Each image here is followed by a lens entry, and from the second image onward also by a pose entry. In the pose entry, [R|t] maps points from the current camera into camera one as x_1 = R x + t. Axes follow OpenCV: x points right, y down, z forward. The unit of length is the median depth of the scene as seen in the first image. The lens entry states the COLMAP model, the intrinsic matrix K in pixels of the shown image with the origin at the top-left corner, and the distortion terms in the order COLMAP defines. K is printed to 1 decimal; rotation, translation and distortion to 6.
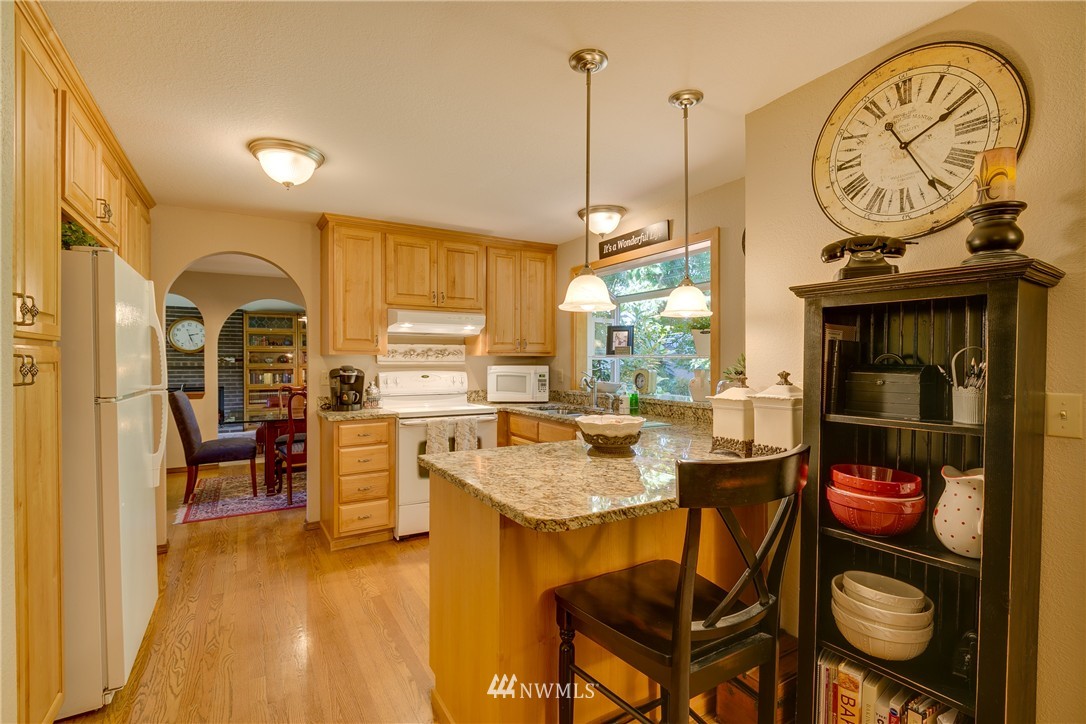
lens RADIAL K [[504.6, 0, 535.2], [0, 504.6, 364.0], [0, 0, 1]] dist [-0.003457, -0.004395]
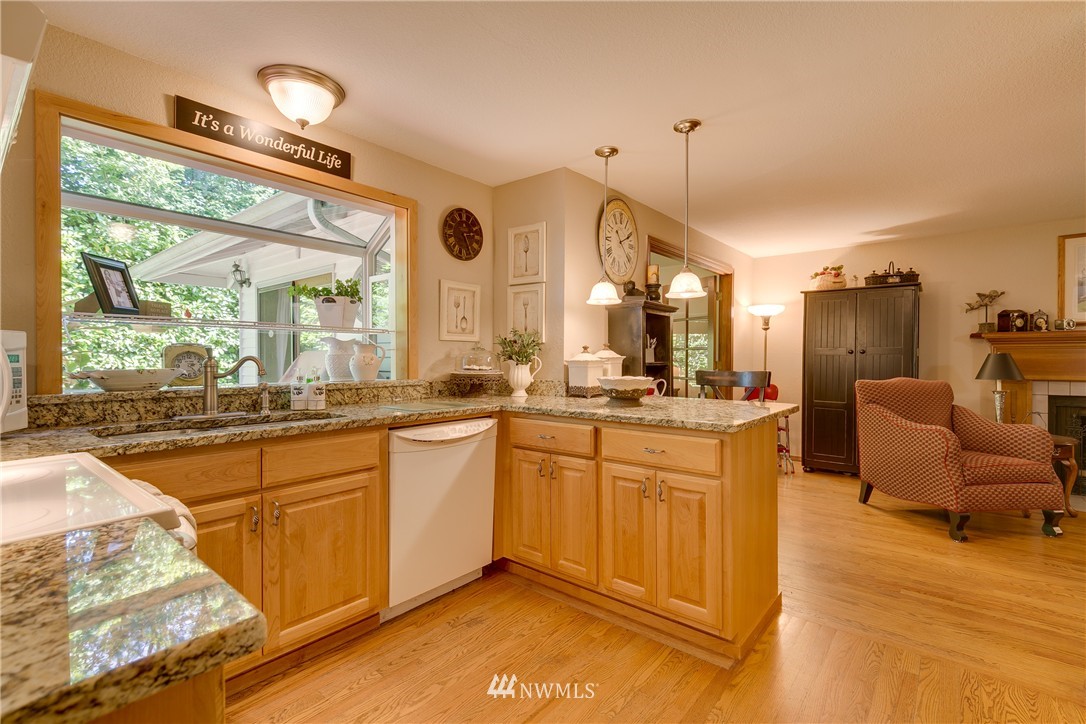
lens RADIAL K [[487.1, 0, 545.4], [0, 487.1, 362.0], [0, 0, 1]] dist [0.003643, -0.002074]
pose [[-0.348136, -0.015338, 0.937318, -0.502494], [0.003755, 0.999835, 0.017756, 0.024159], [-0.937436, 0.009701, -0.348021, 0.877182]]
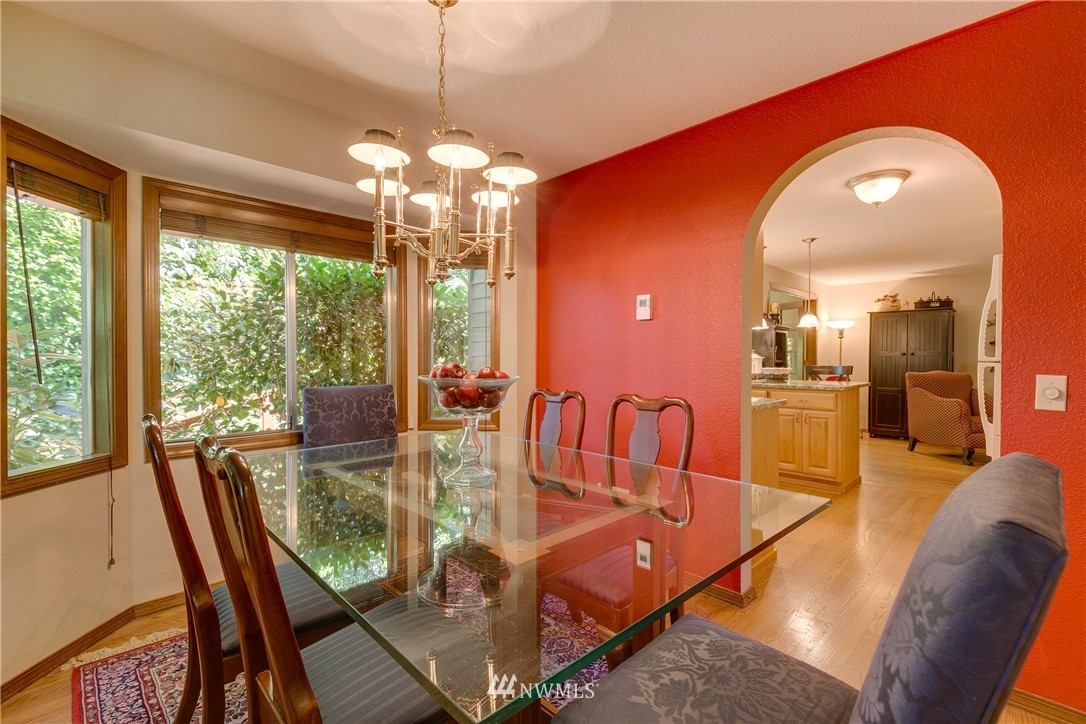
lens RADIAL K [[487.1, 0, 542.4], [0, 487.1, 365.2], [0, 0, 1]] dist [0.003643, -0.002074]
pose [[-0.259867, -0.020127, 0.965435, -1.019549], [0.006484, 0.999724, 0.022587, 0.015797], [-0.965623, 0.012129, -0.259664, 1.494347]]
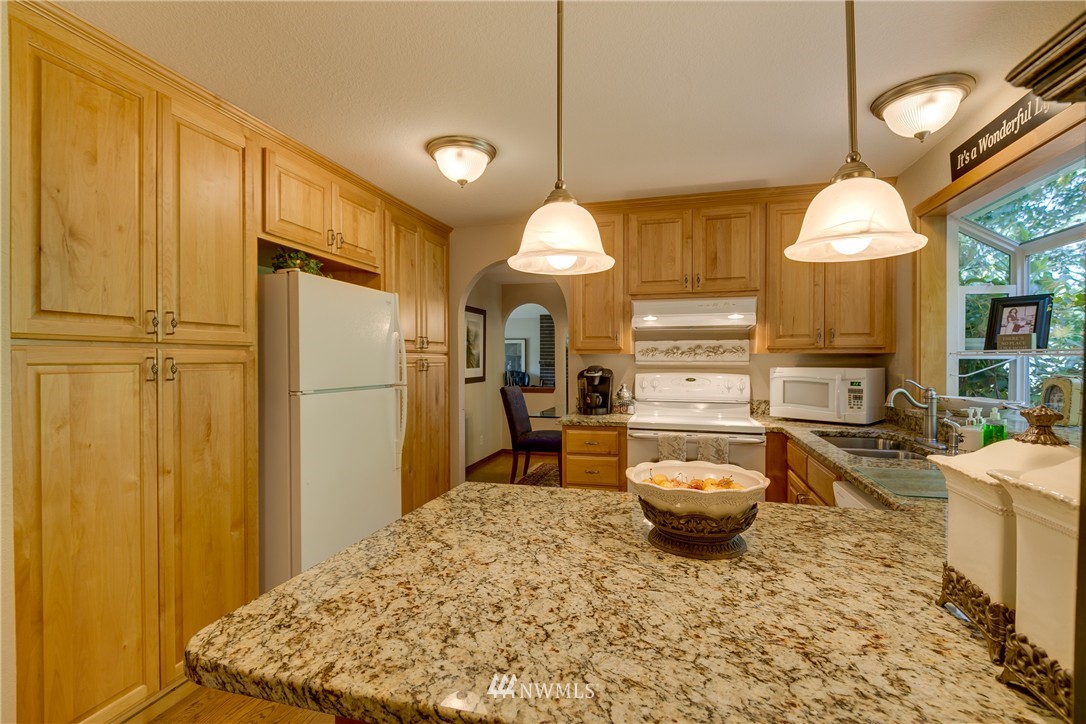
lens RADIAL K [[504.6, 0, 543.4], [0, 504.6, 361.4], [0, 0, 1]] dist [-0.003457, -0.004395]
pose [[0.694658, 0.002523, -0.719336, 0.229057], [-0.004120, 0.999991, -0.000471, -0.003771], [0.719329, 0.003291, 0.694662, 0.295218]]
